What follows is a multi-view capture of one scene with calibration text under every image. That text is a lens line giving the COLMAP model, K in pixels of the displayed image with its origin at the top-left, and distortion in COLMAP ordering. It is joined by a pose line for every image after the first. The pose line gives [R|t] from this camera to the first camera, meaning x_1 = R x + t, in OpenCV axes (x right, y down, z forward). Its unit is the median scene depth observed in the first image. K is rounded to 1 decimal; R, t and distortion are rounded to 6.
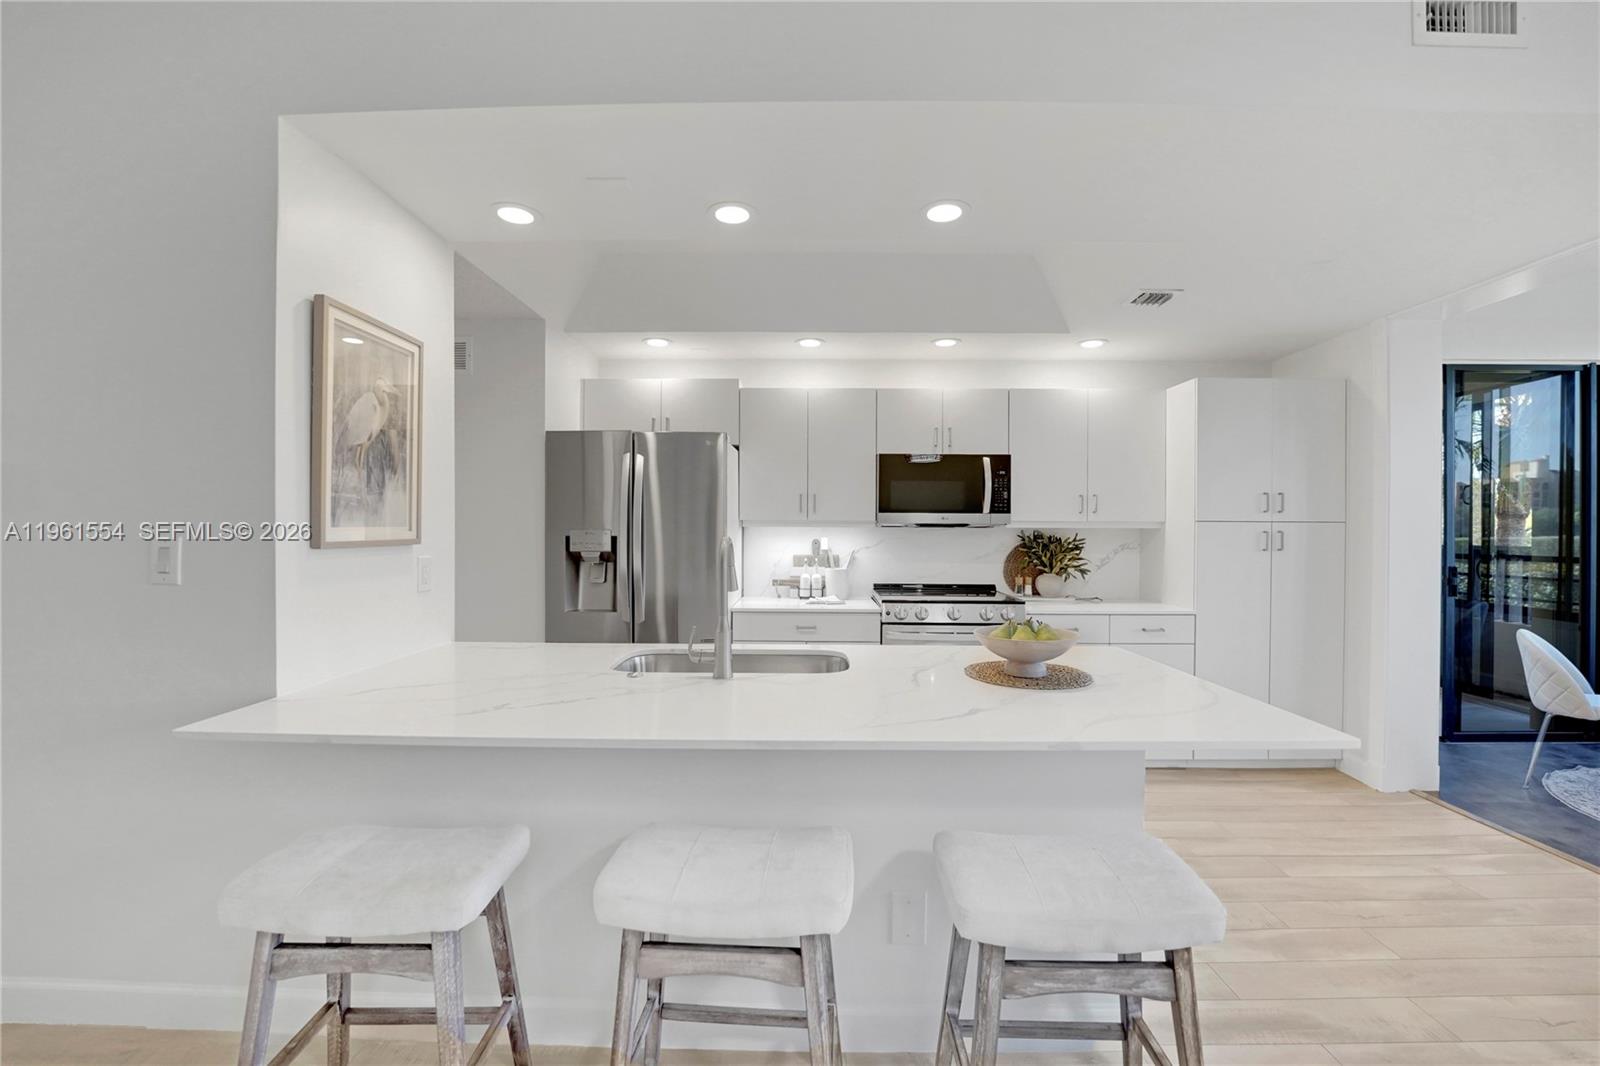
lens RADIAL K [[676.5, 0, 798.1], [0, 676.5, 533.1], [0, 0, 1]] dist [-0.032825, 0.004875]
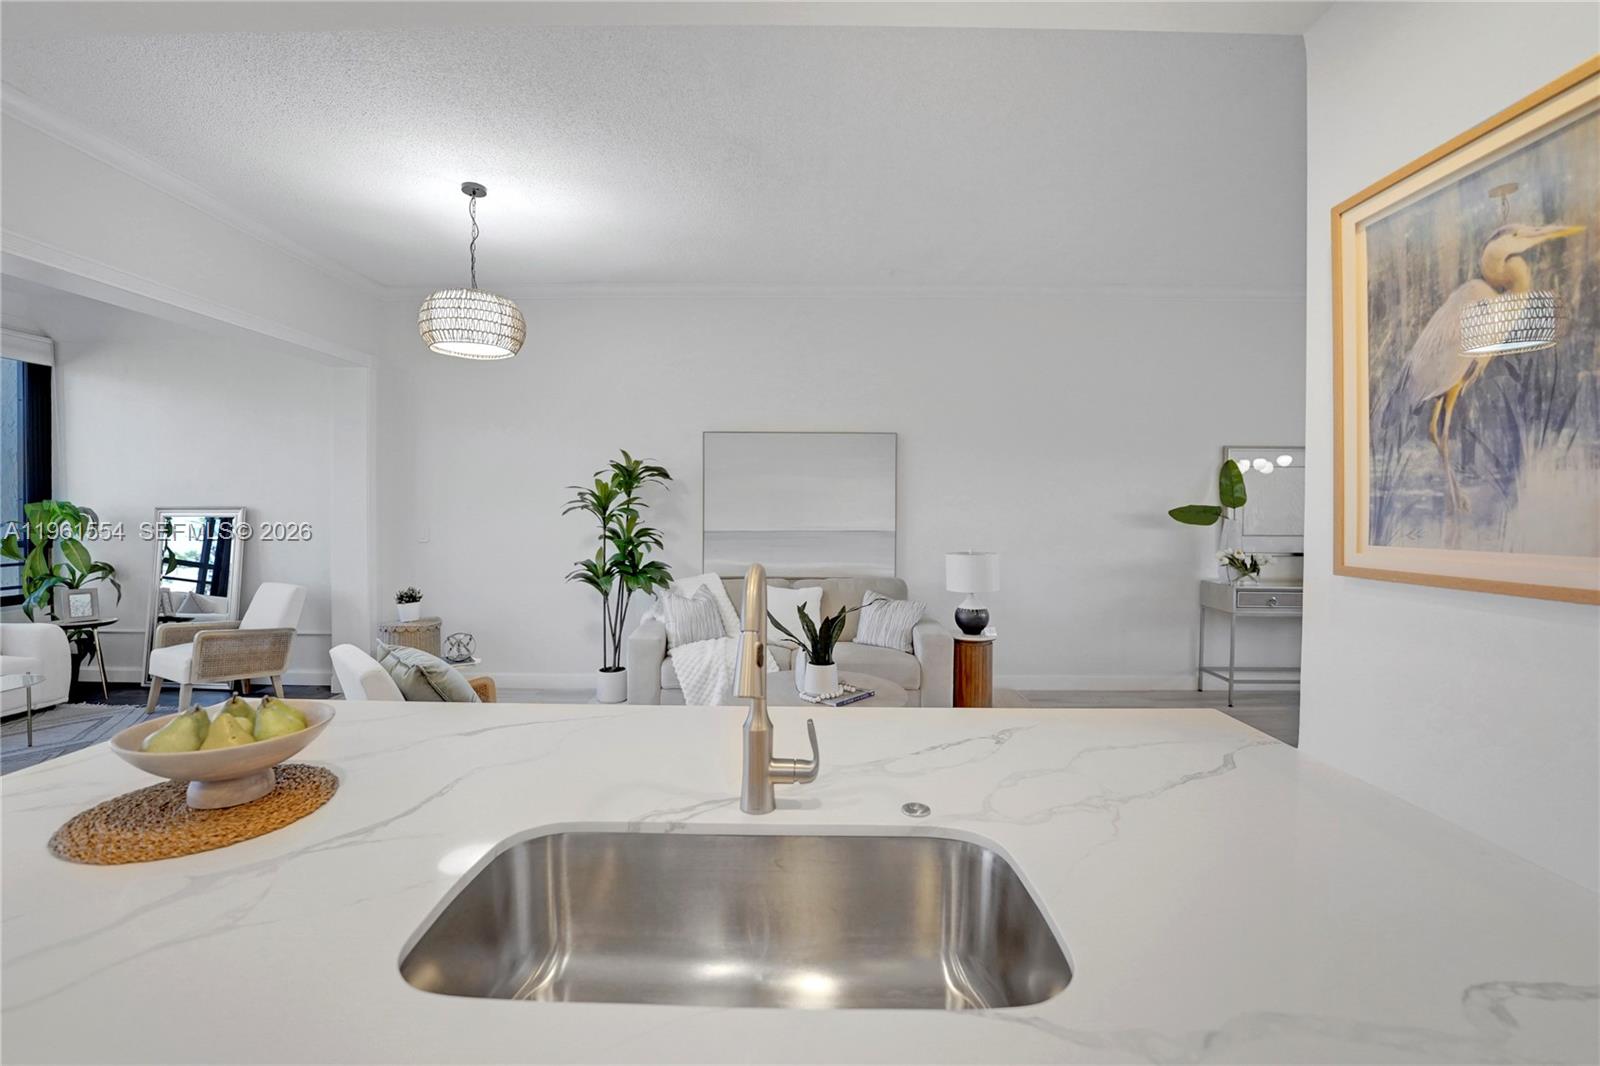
lens RADIAL K [[676.5, 0, 797.5], [0, 676.5, 520.6], [0, 0, 1]] dist [-0.032825, 0.004875]
pose [[-0.999959, -0.008640, 0.002802, -0.075711], [-0.008572, 0.999690, 0.023368, -0.021019], [-0.003003, 0.023343, -0.999723, 0.800441]]
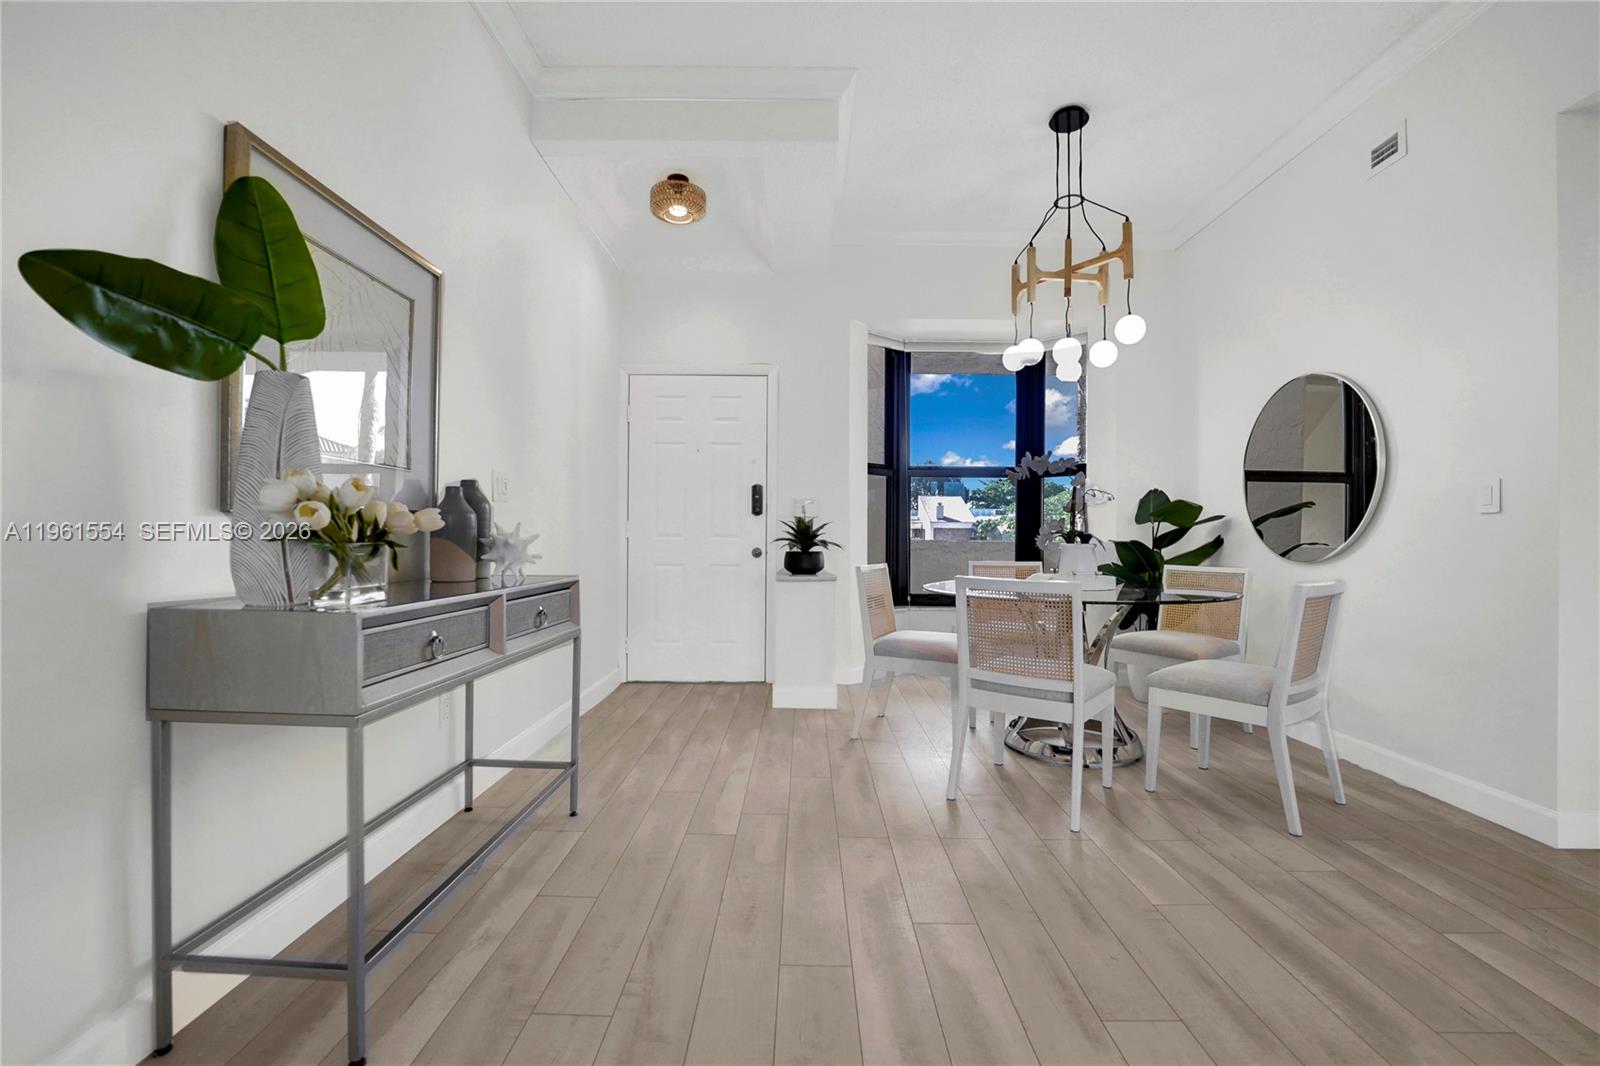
lens RADIAL K [[692.2, 0, 804.5], [0, 692.2, 534.2], [0, 0, 1]] dist [-0.027780, 0.001180]
pose [[0.005423, -0.010248, -0.999933, -0.533046], [-0.012574, 0.999868, -0.010315, 0.082506], [0.999906, 0.012629, 0.005293, -0.186889]]
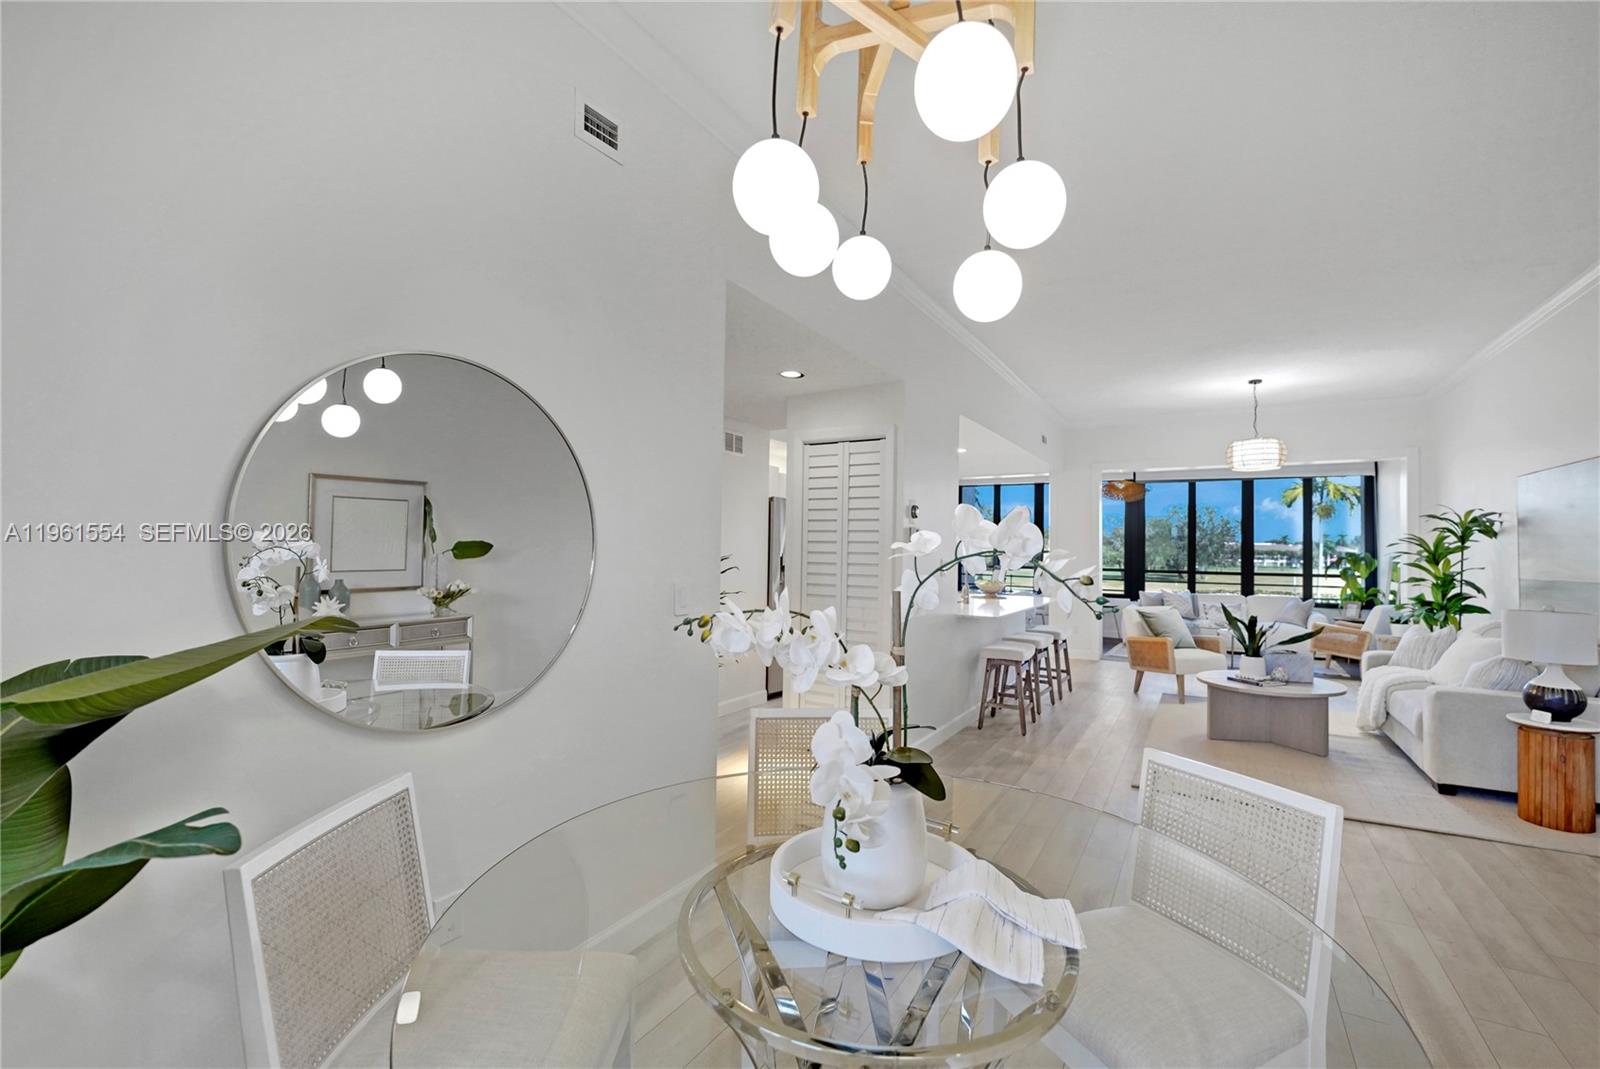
lens RADIAL K [[692.2, 0, 824.7], [0, 692.2, 539.0], [0, 0, 1]] dist [-0.027780, 0.001180]
pose [[0.482091, 0.017442, 0.875947, -1.610122], [-0.006431, 0.999845, -0.016369, -0.013804], [-0.876097, 0.002258, 0.482129, 0.021930]]
